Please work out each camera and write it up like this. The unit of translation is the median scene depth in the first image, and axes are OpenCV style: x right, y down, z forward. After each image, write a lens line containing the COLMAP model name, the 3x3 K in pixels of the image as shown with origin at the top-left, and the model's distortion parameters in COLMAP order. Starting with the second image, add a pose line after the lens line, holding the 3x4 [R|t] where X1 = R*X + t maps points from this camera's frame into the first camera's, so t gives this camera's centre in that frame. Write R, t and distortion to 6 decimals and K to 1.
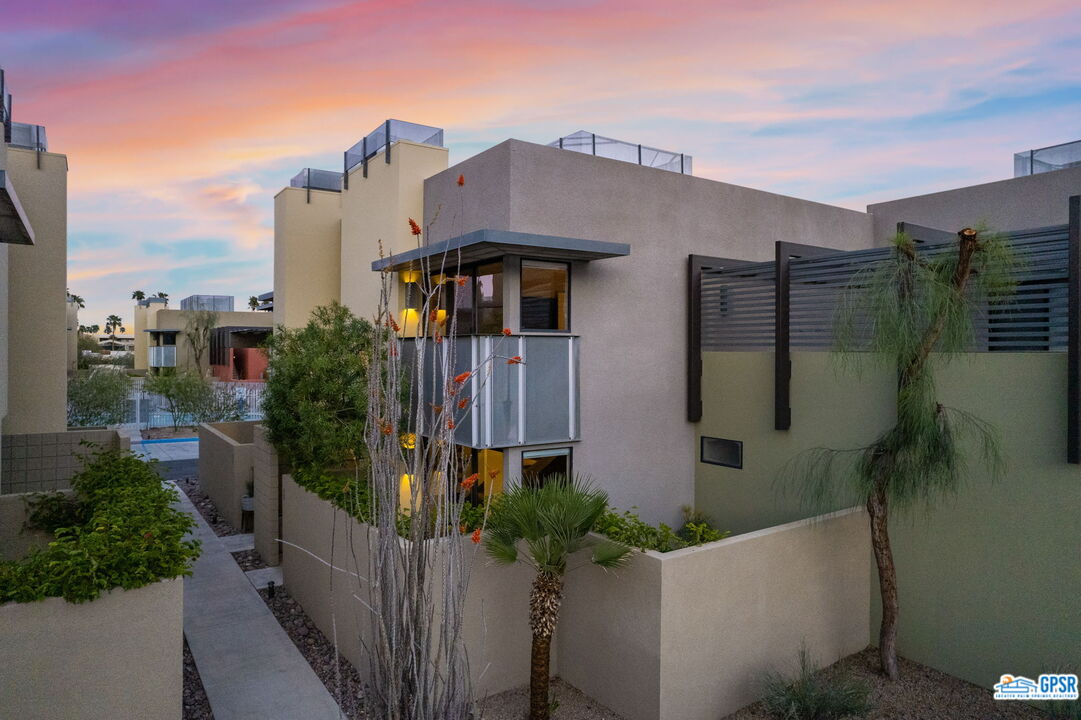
lens RADIAL K [[636.0, 0, 527.8], [0, 636.0, 361.7], [0, 0, 1]] dist [0.004432, 0.000688]
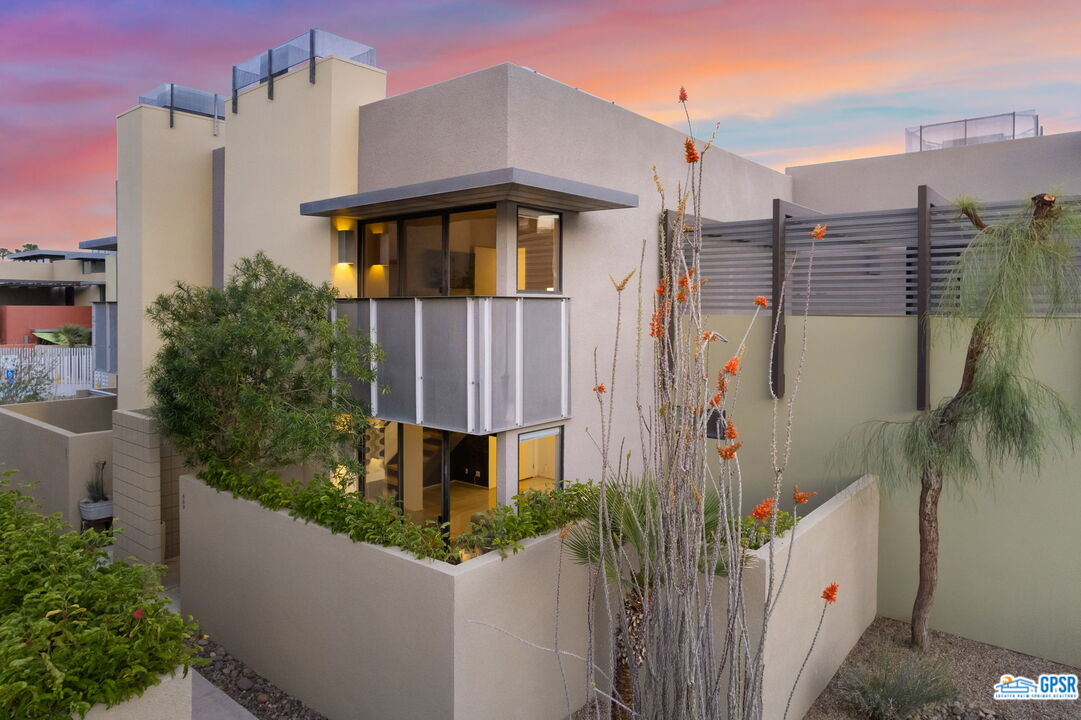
lens RADIAL K [[665.5, 0, 541.0], [0, 665.5, 323.4], [0, 0, 1]] dist [-0.021794, 0.025248]
pose [[0.965709, -0.006320, 0.259550, -0.200340], [0.004701, 0.999965, 0.006855, -0.012013], [-0.259585, -0.005400, 0.965705, 0.133865]]
